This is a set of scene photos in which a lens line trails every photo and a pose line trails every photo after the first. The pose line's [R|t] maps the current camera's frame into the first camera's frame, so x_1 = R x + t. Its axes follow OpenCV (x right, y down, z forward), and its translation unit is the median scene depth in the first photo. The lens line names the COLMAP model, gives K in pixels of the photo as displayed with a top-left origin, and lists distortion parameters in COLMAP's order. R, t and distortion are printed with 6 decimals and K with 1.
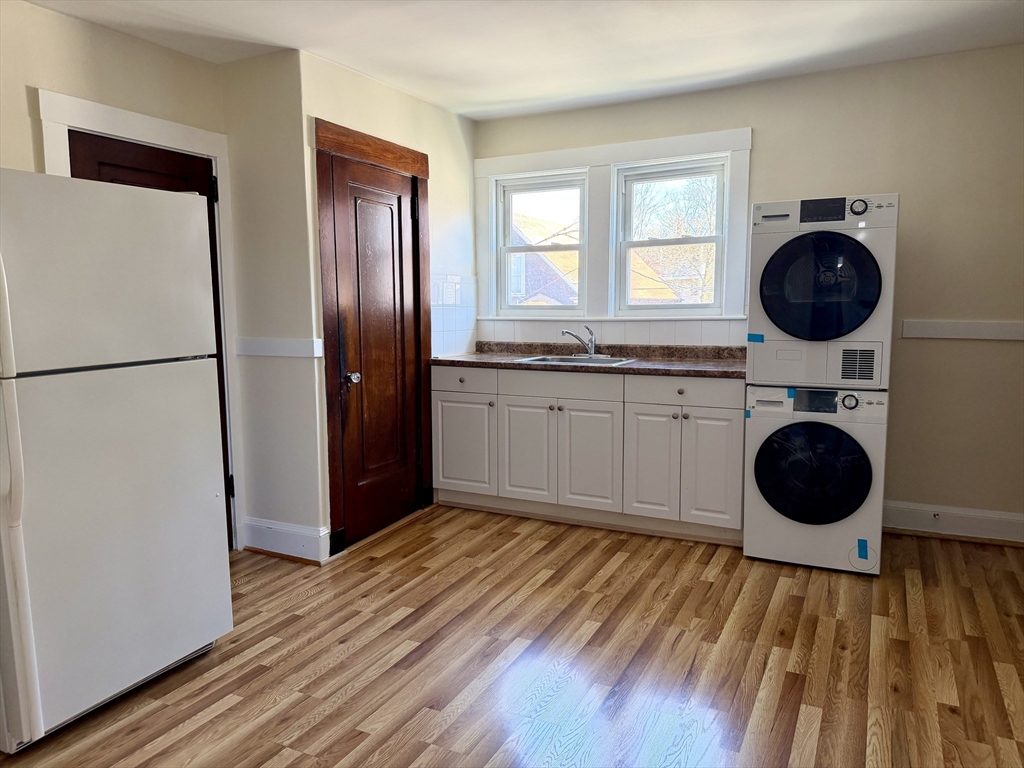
lens RADIAL K [[706.9, 0, 524.0], [0, 706.9, 388.2], [0, 0, 1]] dist [0.097663, -0.146967]
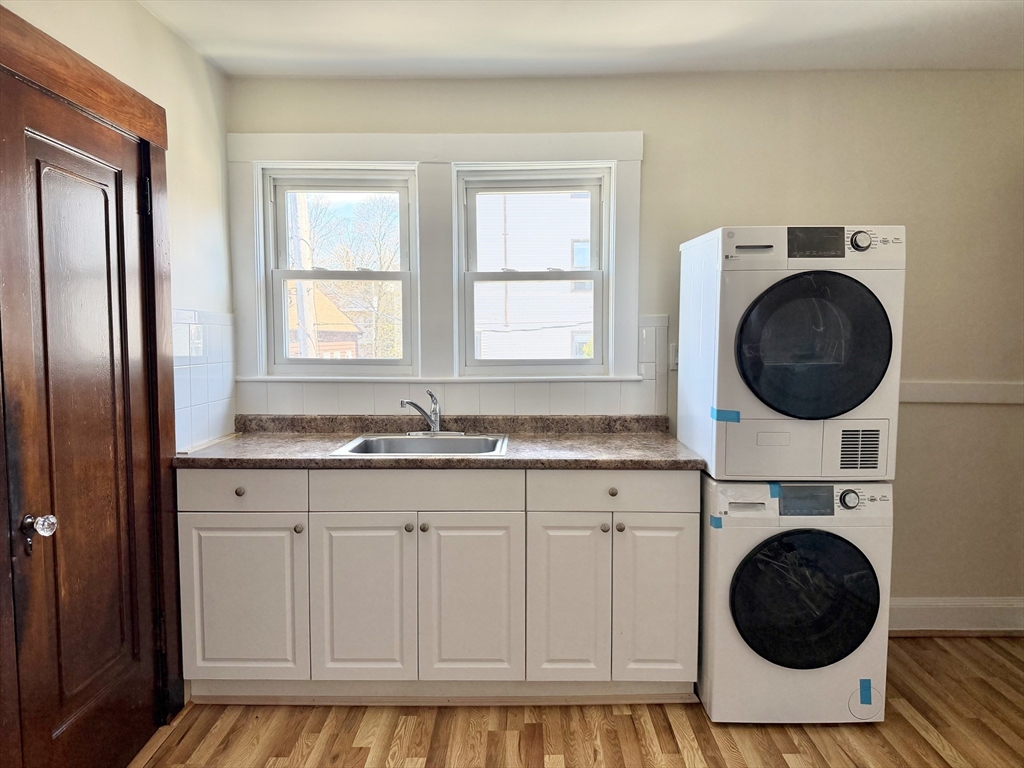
lens RADIAL K [[706.9, 0, 524.0], [0, 706.9, 388.2], [0, 0, 1]] dist [0.097663, -0.146967]
pose [[0.900620, -0.026162, 0.433818, -0.139500], [0.045571, 0.998369, -0.034401, -0.069955], [-0.432211, 0.050752, 0.900343, 0.380868]]
